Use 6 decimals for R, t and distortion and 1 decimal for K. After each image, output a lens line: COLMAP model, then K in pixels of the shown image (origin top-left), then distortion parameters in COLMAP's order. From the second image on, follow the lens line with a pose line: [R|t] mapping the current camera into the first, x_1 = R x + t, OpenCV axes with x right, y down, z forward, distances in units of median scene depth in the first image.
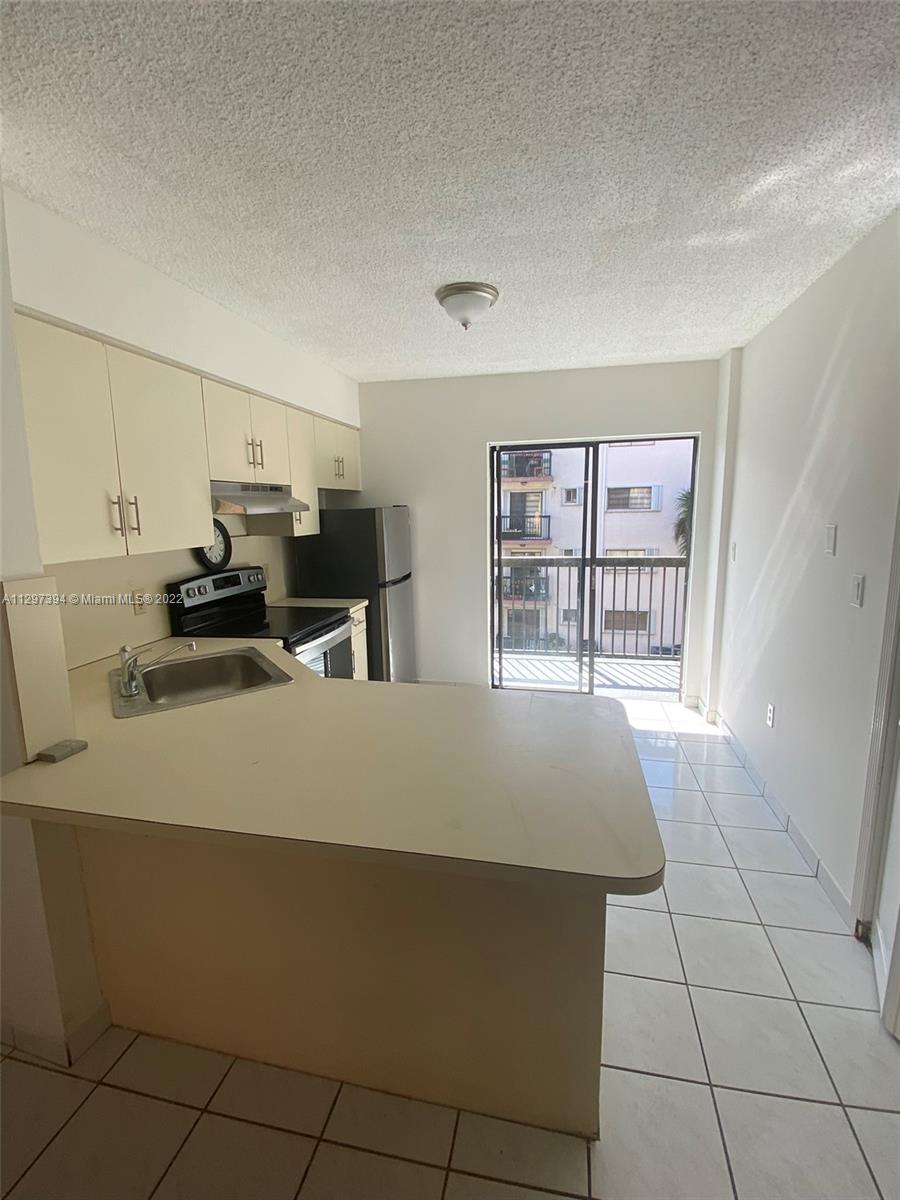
lens RADIAL K [[545.6, 0, 458.4], [0, 545.6, 598.7], [0, 0, 1]] dist [0.009993, -0.001815]
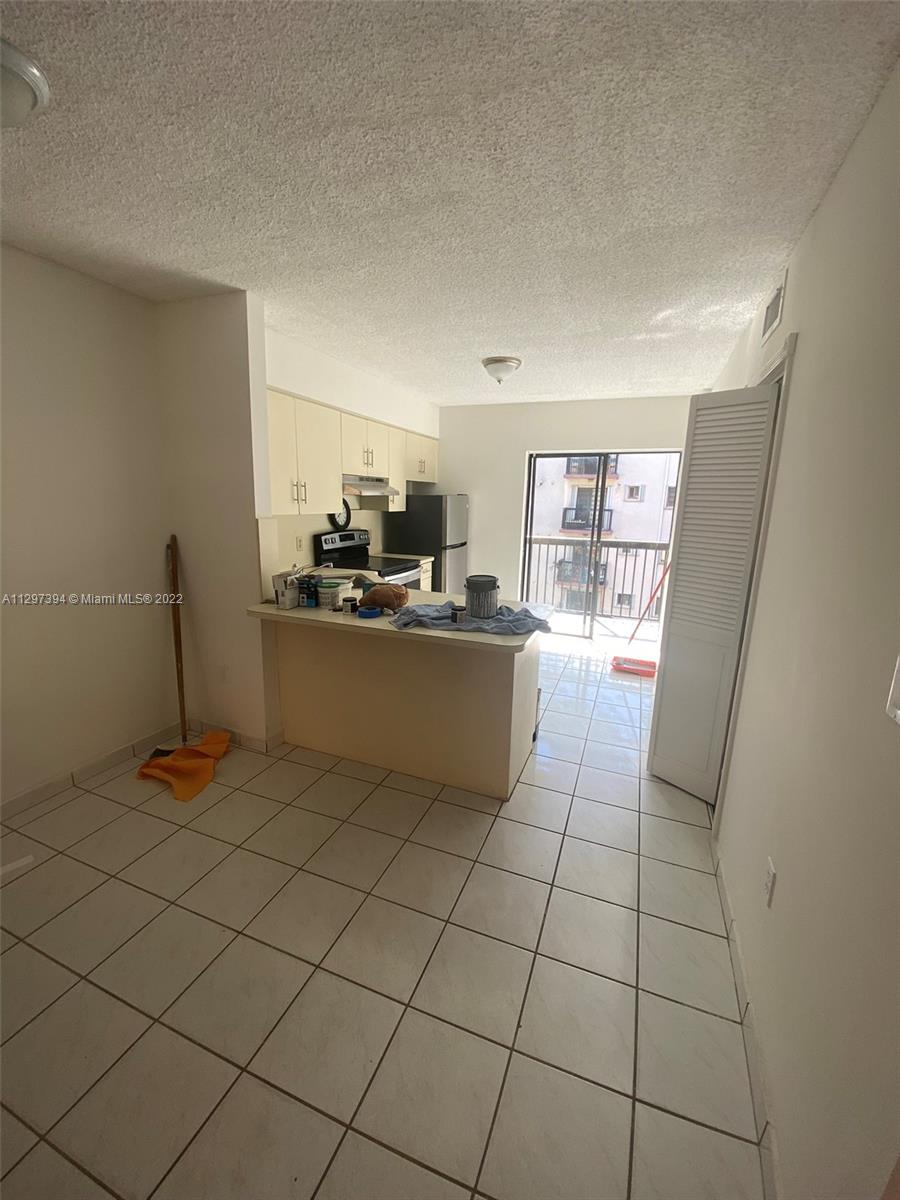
lens RADIAL K [[484.9, 0, 454.8], [0, 484.9, 601.4], [0, 0, 1]] dist [0.025151, 0.000022]
pose [[0.984972, 0.076710, -0.154745, 0.116011], [-0.069689, 0.996300, 0.050305, 0.057932], [0.158032, -0.038765, 0.986673, -0.340167]]
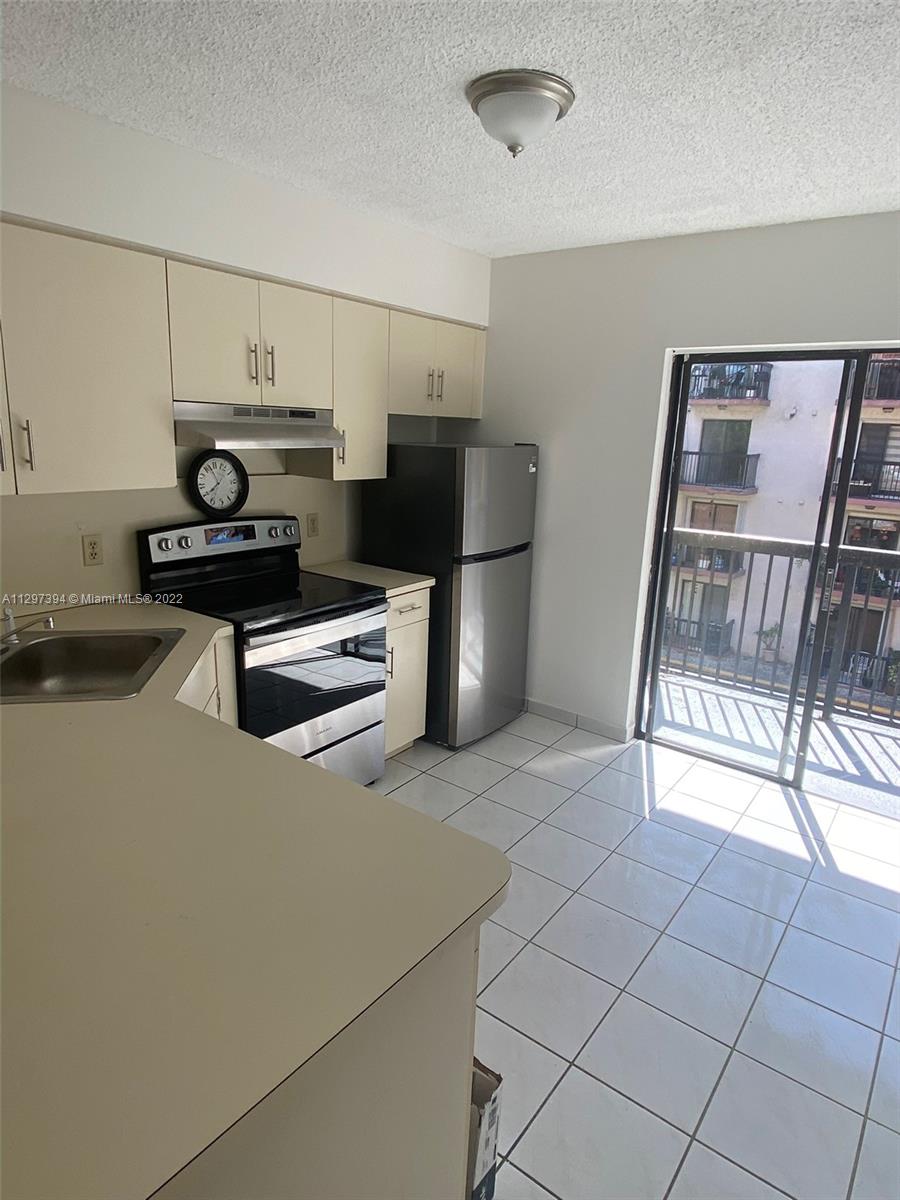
lens RADIAL K [[713.1, 0, 456.9], [0, 713.1, 594.7], [0, 0, 1]] dist [0.026954, -0.003929]
pose [[0.902172, 0.147912, -0.405226, 0.257038], [-0.123471, 0.988617, 0.085968, -0.065427], [0.413329, -0.027525, 0.910166, 0.195414]]
